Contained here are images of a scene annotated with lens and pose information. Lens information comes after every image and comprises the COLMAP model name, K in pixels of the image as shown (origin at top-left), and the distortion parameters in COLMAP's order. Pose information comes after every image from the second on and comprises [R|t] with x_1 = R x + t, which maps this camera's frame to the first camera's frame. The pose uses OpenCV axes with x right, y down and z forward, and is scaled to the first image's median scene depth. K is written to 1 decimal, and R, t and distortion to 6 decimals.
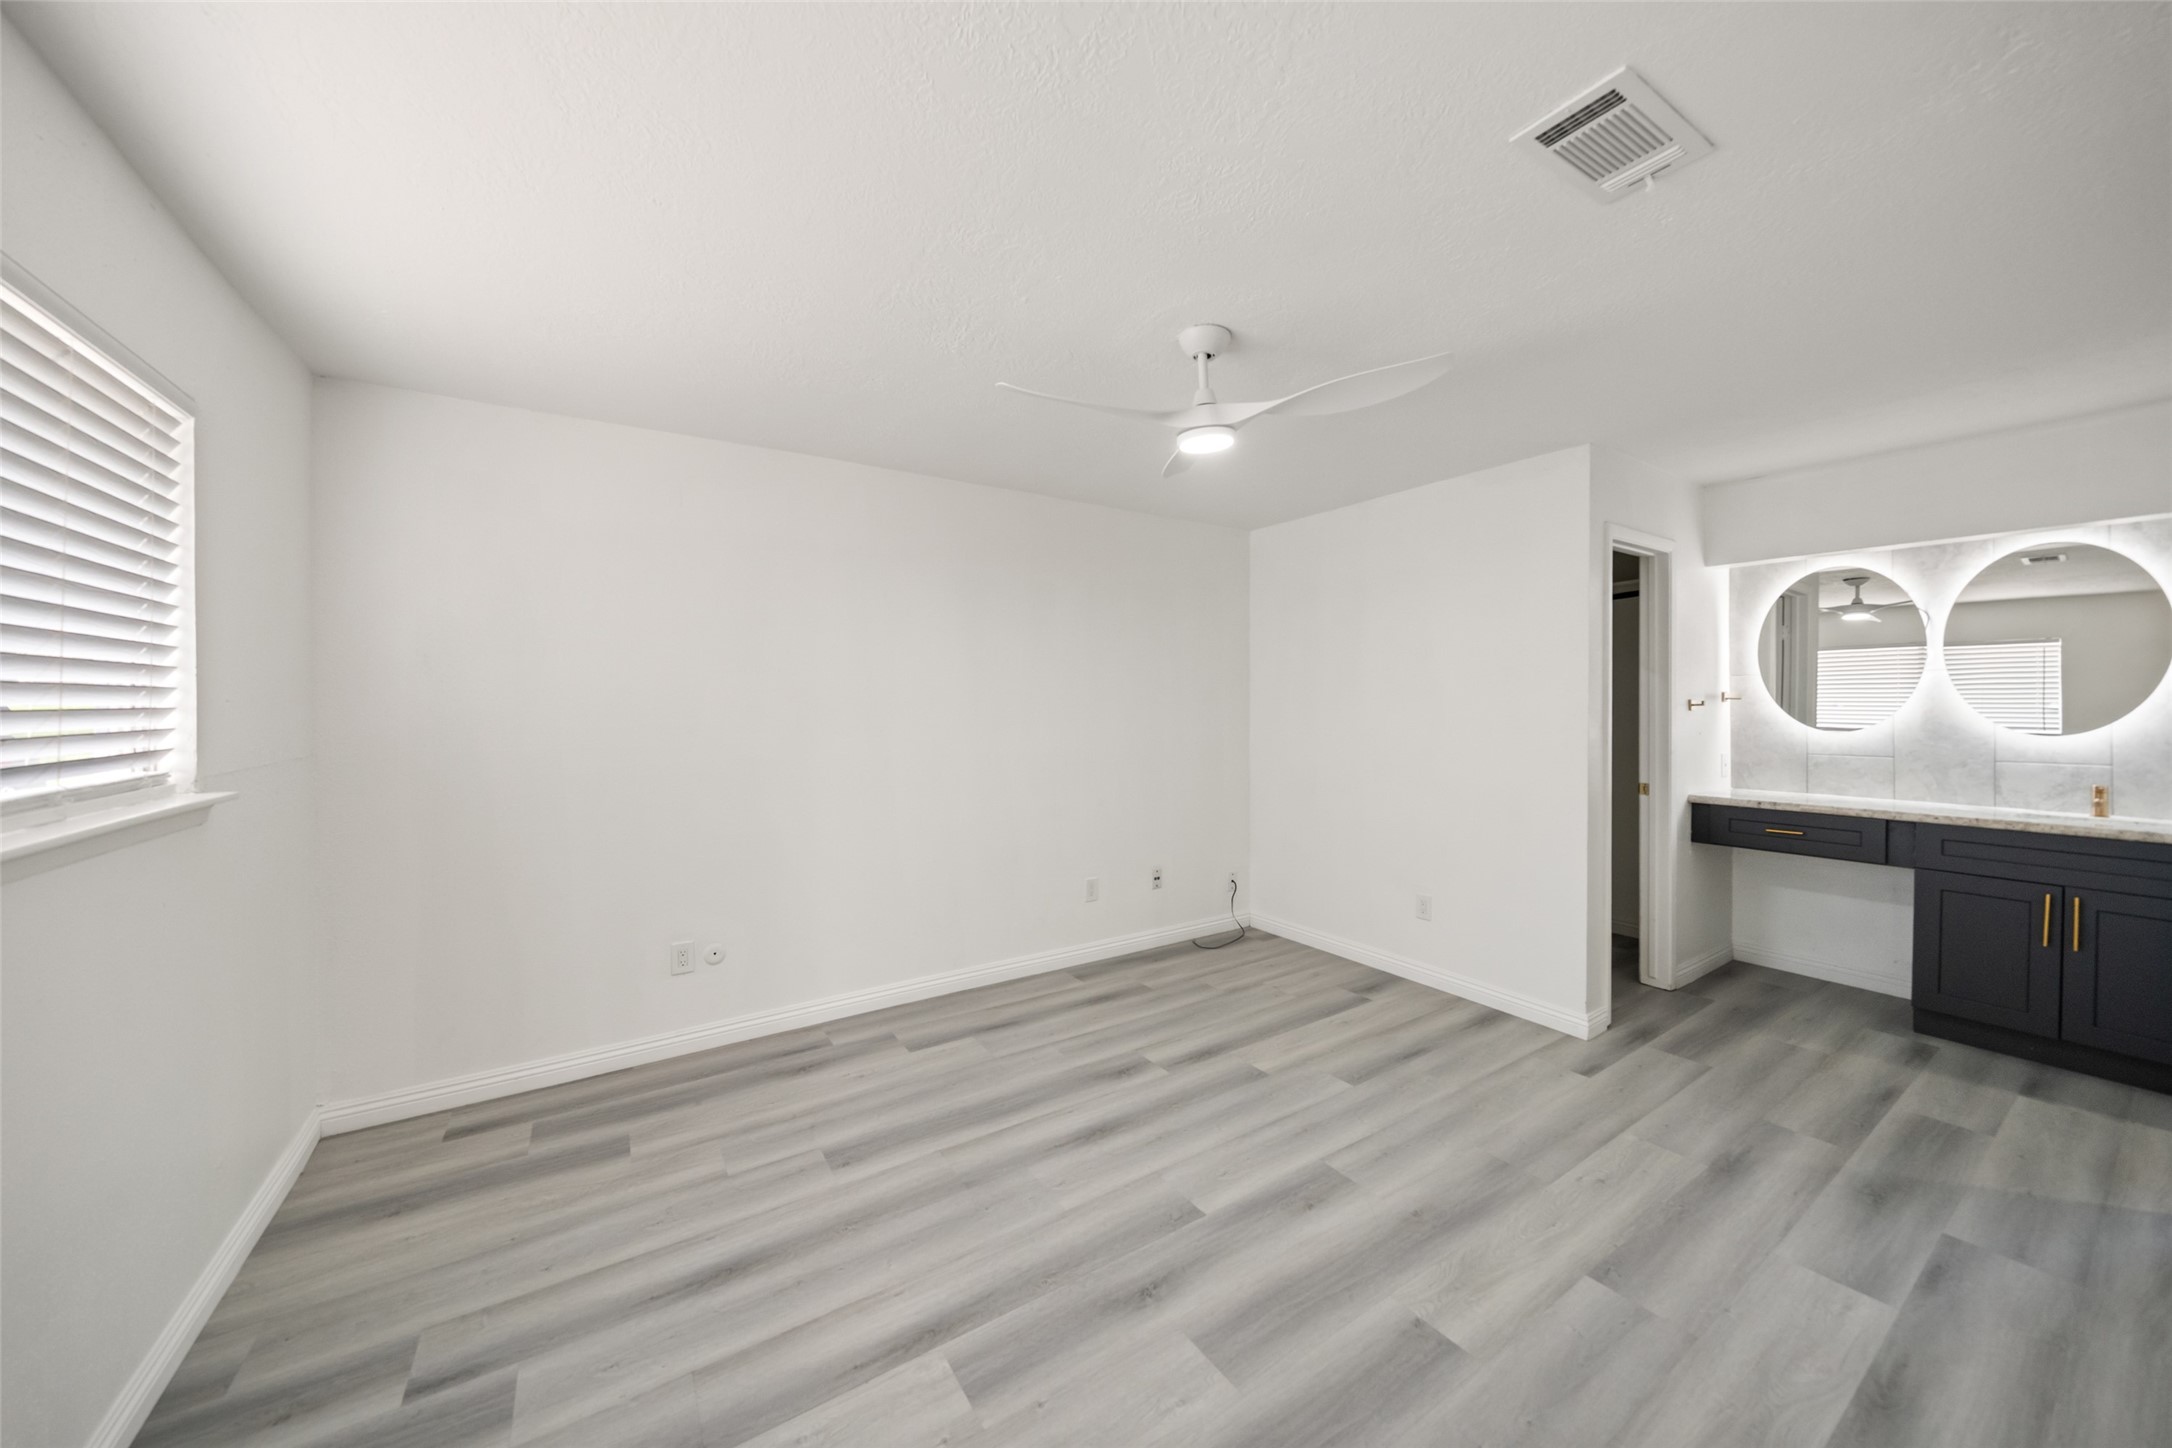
lens RADIAL K [[759.3, 0, 1087.5], [0, 759.3, 714.1], [0, 0, 1]] dist [-0.006899, -0.000018]
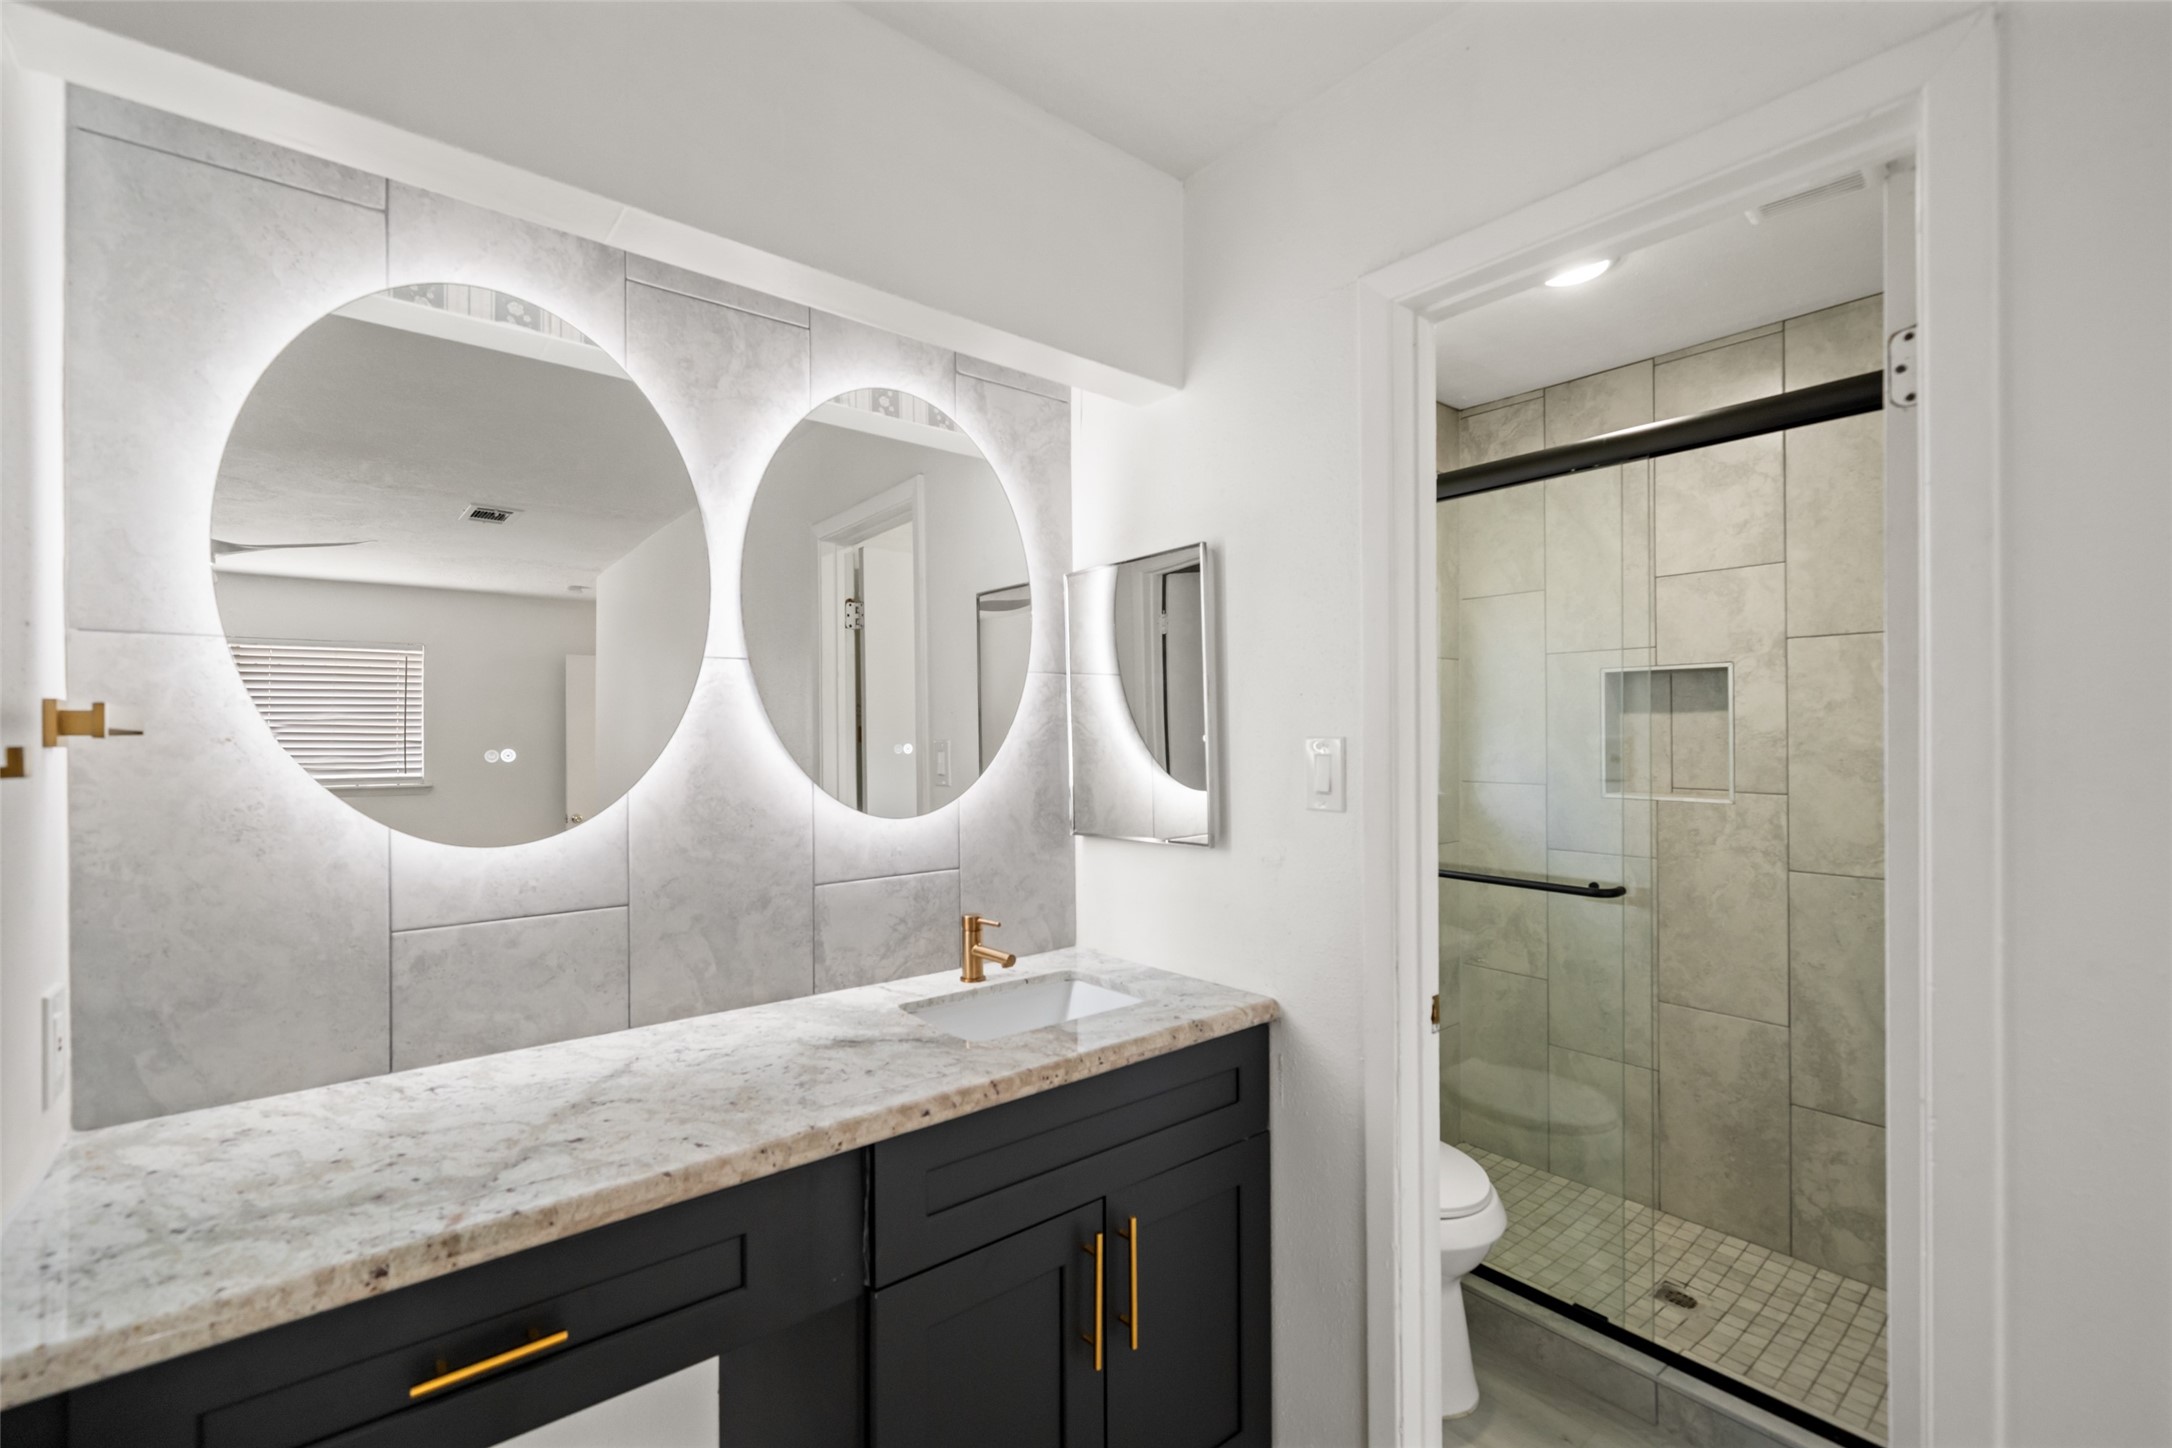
lens RADIAL K [[936.3, 0, 1086.0], [0, 936.3, 724.0], [0, 0, 1]] dist [0.000149, -0.000038]
pose [[-0.103962, 0.008900, 0.994541, 0.787304], [0.015415, 0.999854, -0.007336, -0.024316], [-0.994462, 0.014568, -0.104084, 1.054150]]
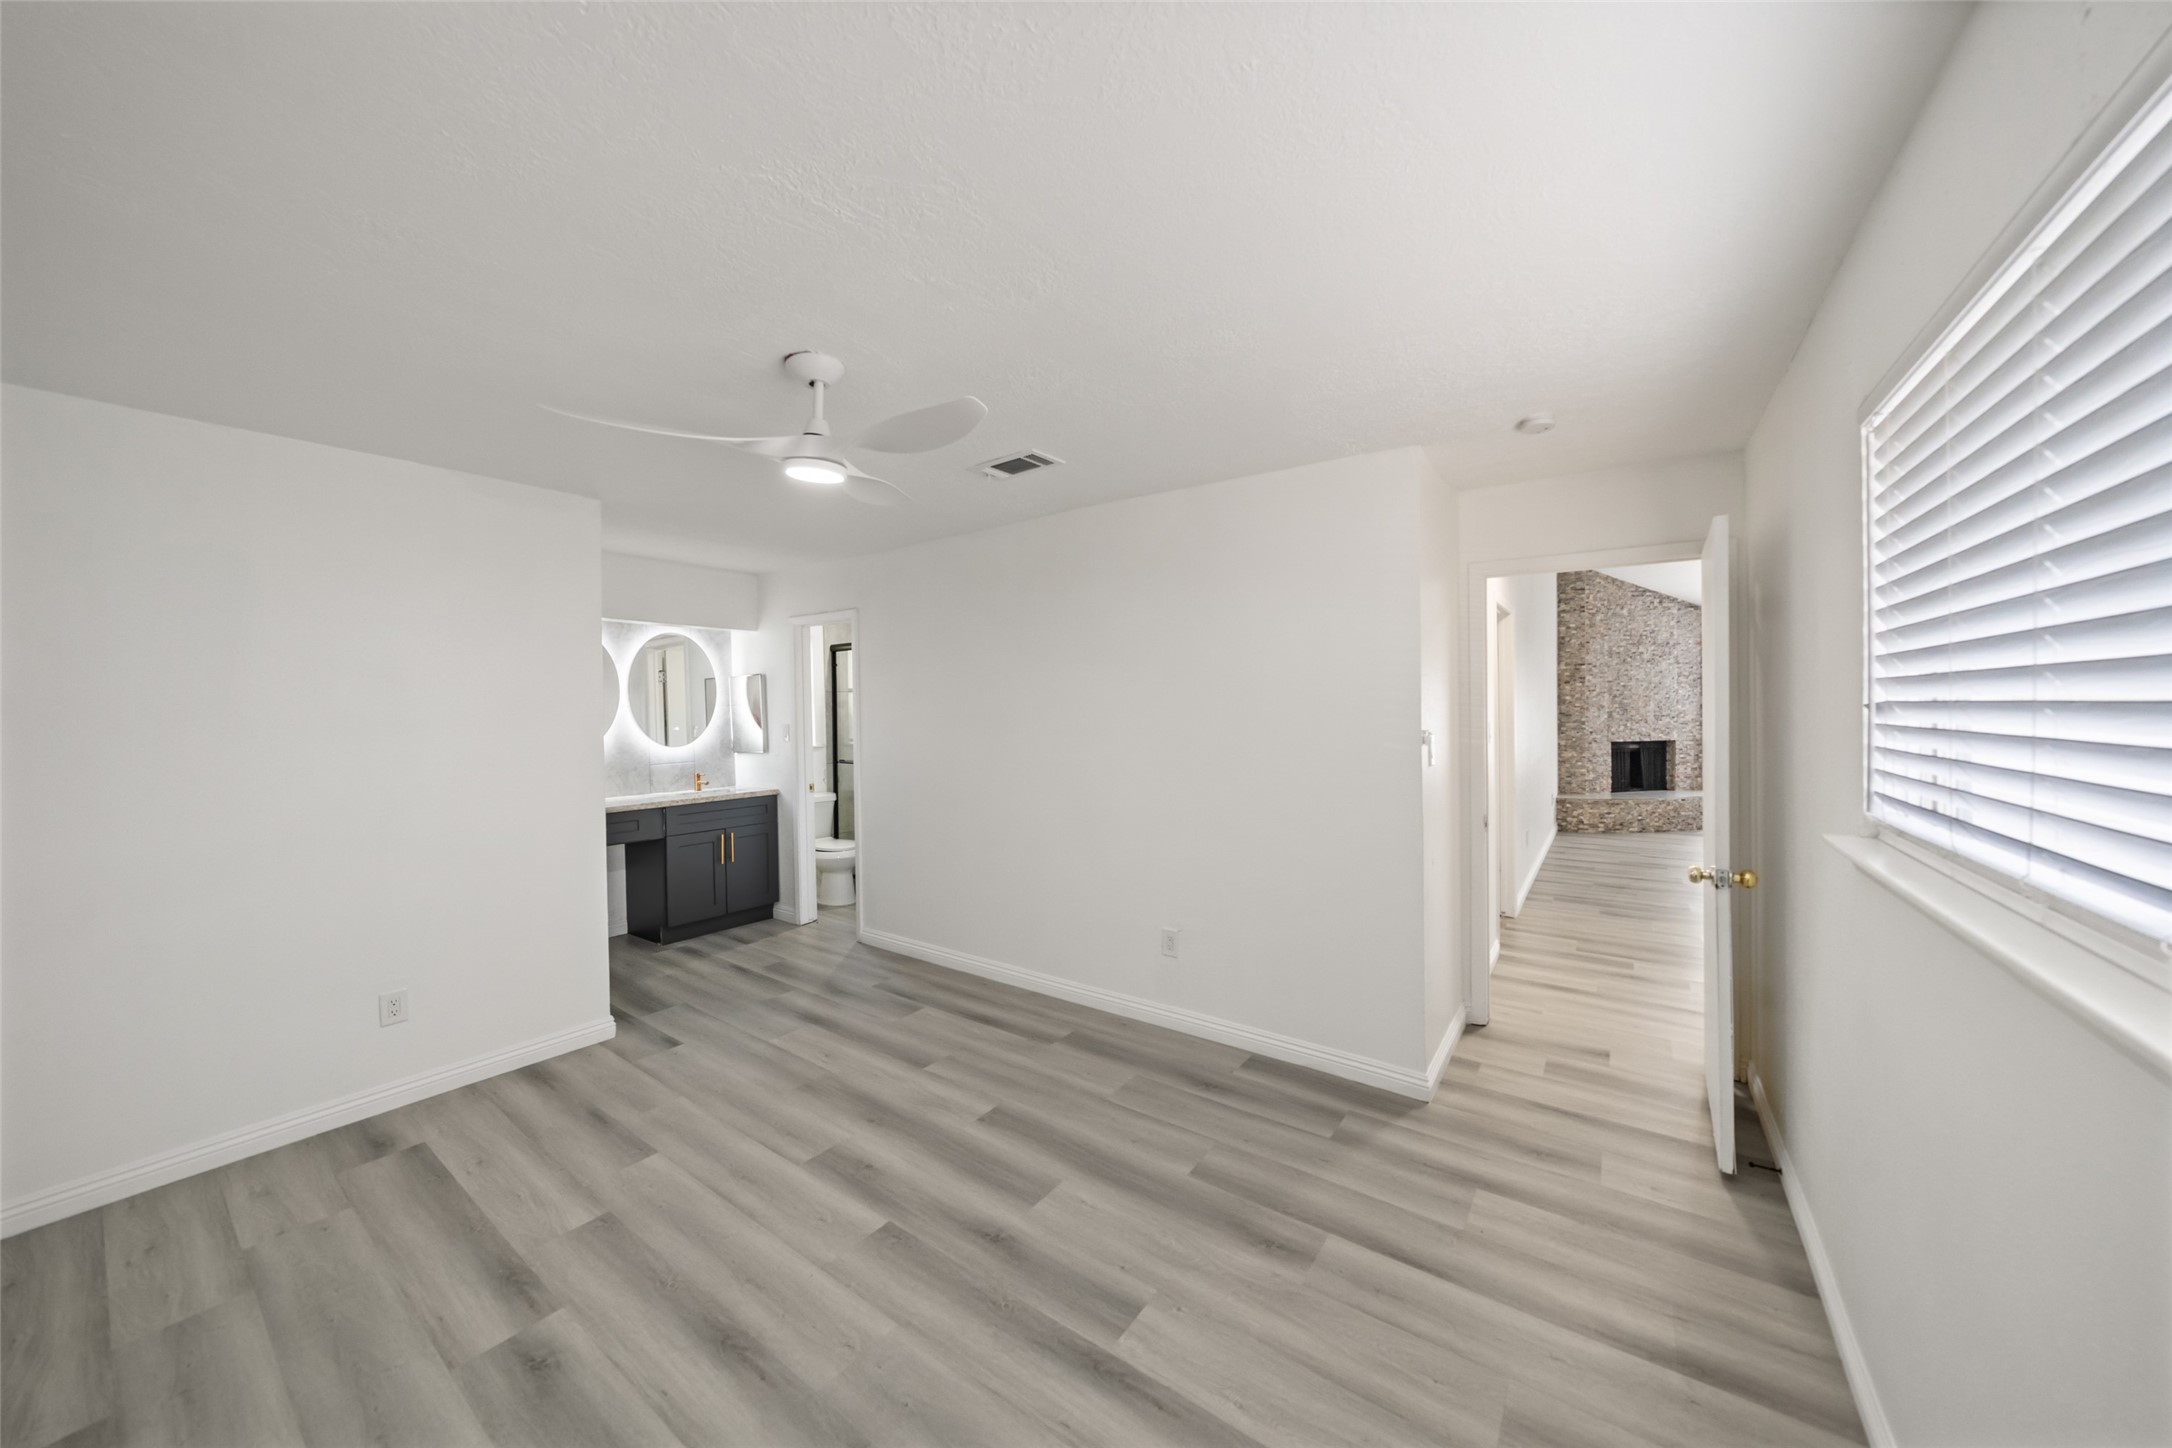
lens RADIAL K [[742.7, 0, 1091.4], [0, 742.7, 717.2], [0, 0, 1]] dist [-0.004016, 0.000063]
pose [[-0.365061, -0.004297, 0.930974, -0.686395], [0.027123, 0.999516, 0.015249, -0.042728], [-0.930589, 0.030817, -0.364767, 0.818352]]
